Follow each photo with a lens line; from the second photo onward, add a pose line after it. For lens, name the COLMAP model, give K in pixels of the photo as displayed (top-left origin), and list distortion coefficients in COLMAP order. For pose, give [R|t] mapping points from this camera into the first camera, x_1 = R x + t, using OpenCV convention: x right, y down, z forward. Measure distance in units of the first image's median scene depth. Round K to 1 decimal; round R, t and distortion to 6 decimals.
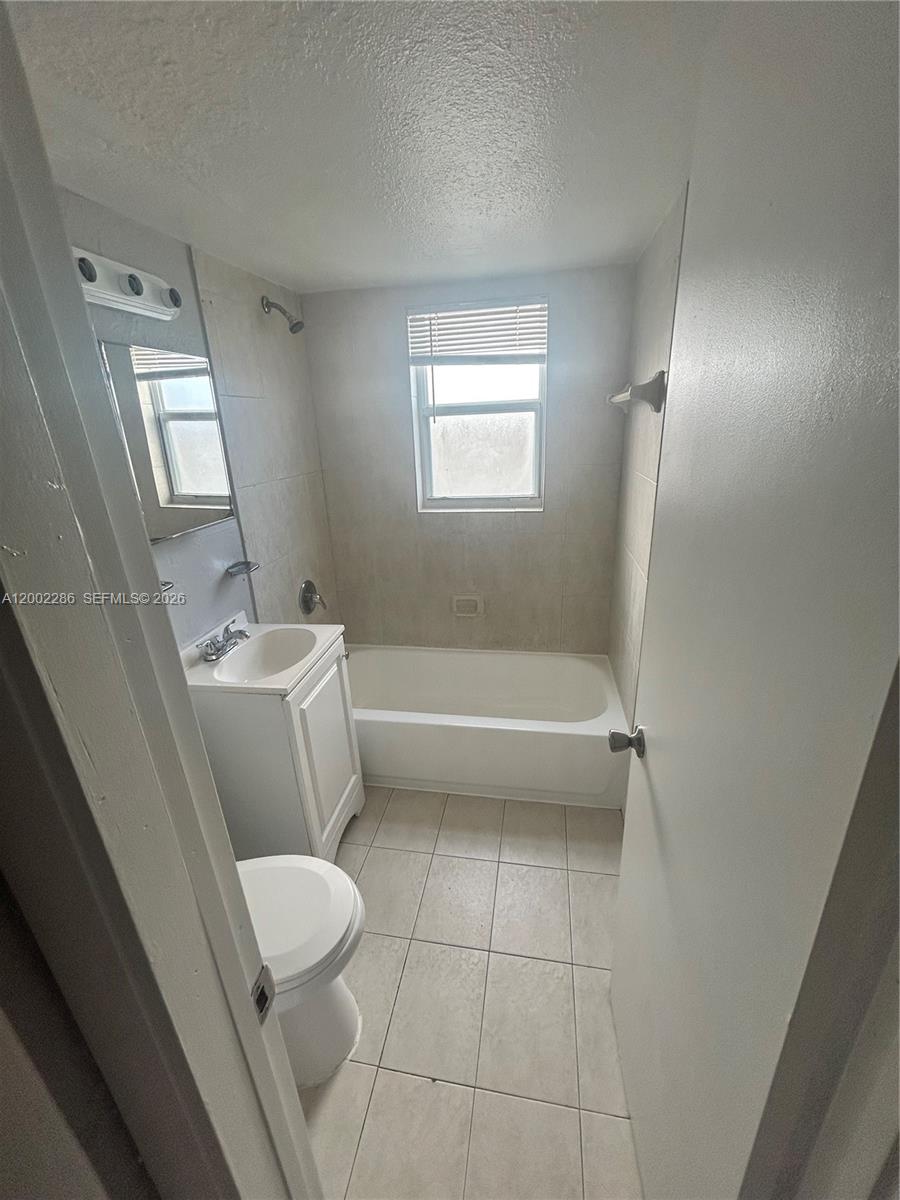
lens RADIAL K [[488.7, 0, 448.6], [0, 488.7, 599.1], [0, 0, 1]] dist [0.004864, 0.000112]
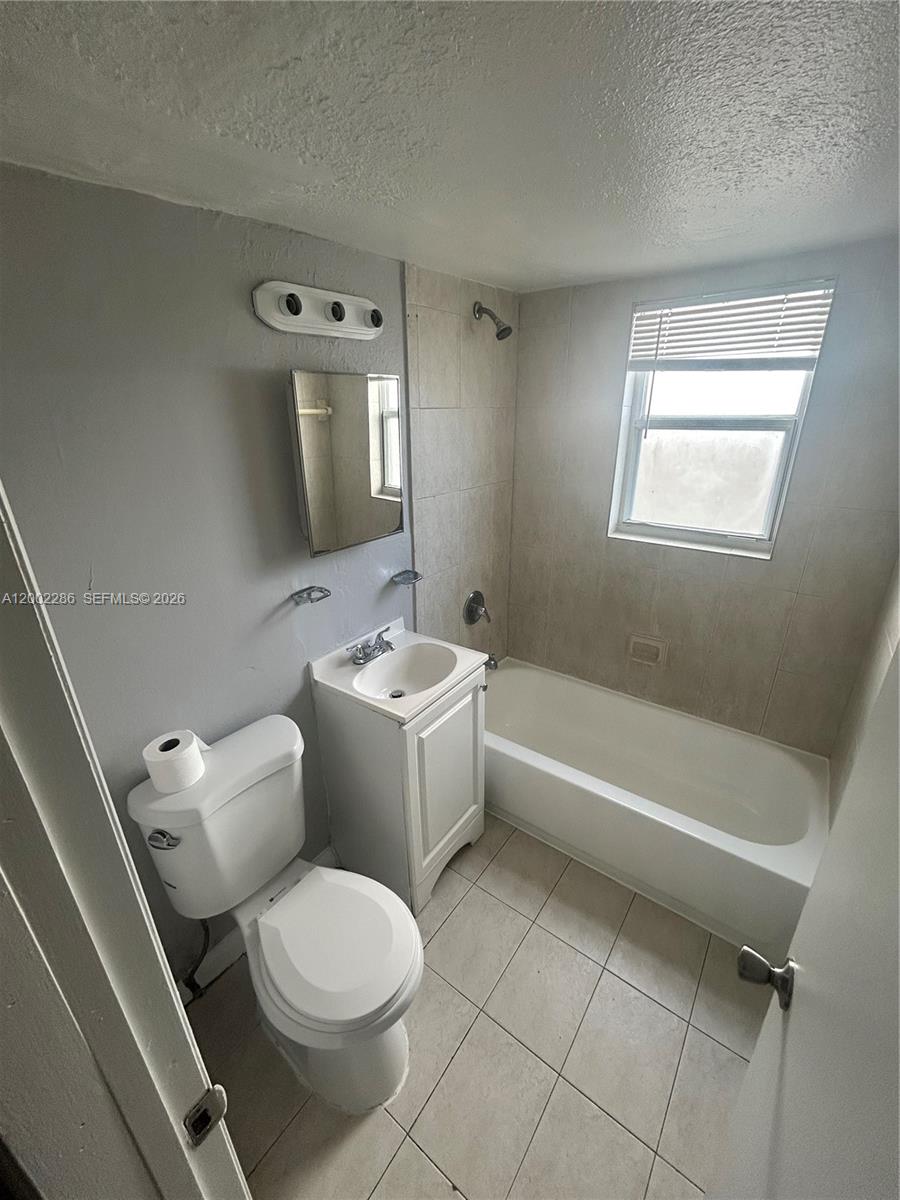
lens RADIAL K [[488.7, 0, 451.3], [0, 488.7, 599.4], [0, 0, 1]] dist [0.004864, 0.000112]
pose [[0.895947, 0.192408, -0.400322, 0.074497], [-0.176401, 0.981313, 0.076855, -0.105037], [0.407629, 0.001759, 0.913146, 0.095872]]
